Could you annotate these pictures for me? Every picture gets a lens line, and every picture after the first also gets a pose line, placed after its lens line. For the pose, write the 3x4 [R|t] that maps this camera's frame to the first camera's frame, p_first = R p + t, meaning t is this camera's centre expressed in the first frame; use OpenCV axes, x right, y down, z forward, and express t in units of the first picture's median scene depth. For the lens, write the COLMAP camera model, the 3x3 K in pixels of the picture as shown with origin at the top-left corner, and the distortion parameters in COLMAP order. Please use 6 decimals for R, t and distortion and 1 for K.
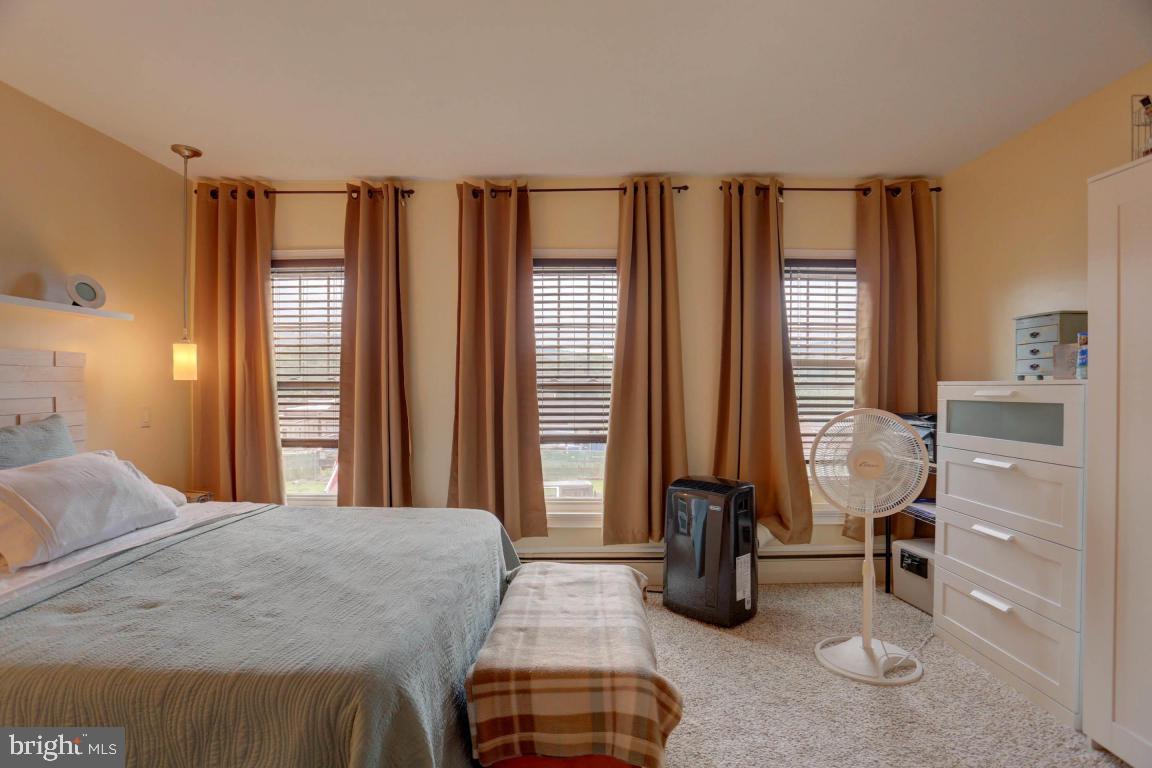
lens RADIAL K [[590.6, 0, 575.5], [0, 590.6, 379.2], [0, 0, 1]] dist [-0.084499, 0.038540]
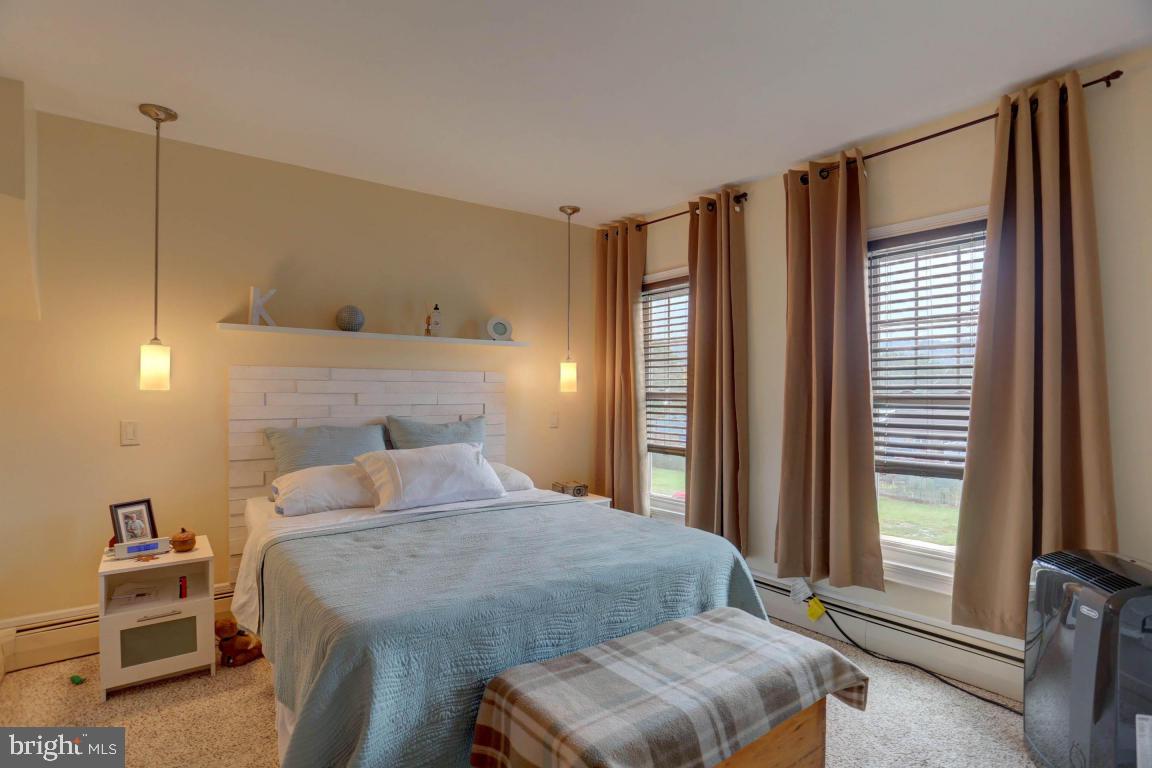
lens RADIAL K [[590.6, 0, 575.5], [0, 590.6, 379.2], [0, 0, 1]] dist [-0.084499, 0.038540]
pose [[0.604992, -0.015260, -0.796085, 0.317640], [0.002193, 0.999844, -0.017499, -0.002683], [0.796228, 0.008841, 0.604931, 0.207868]]
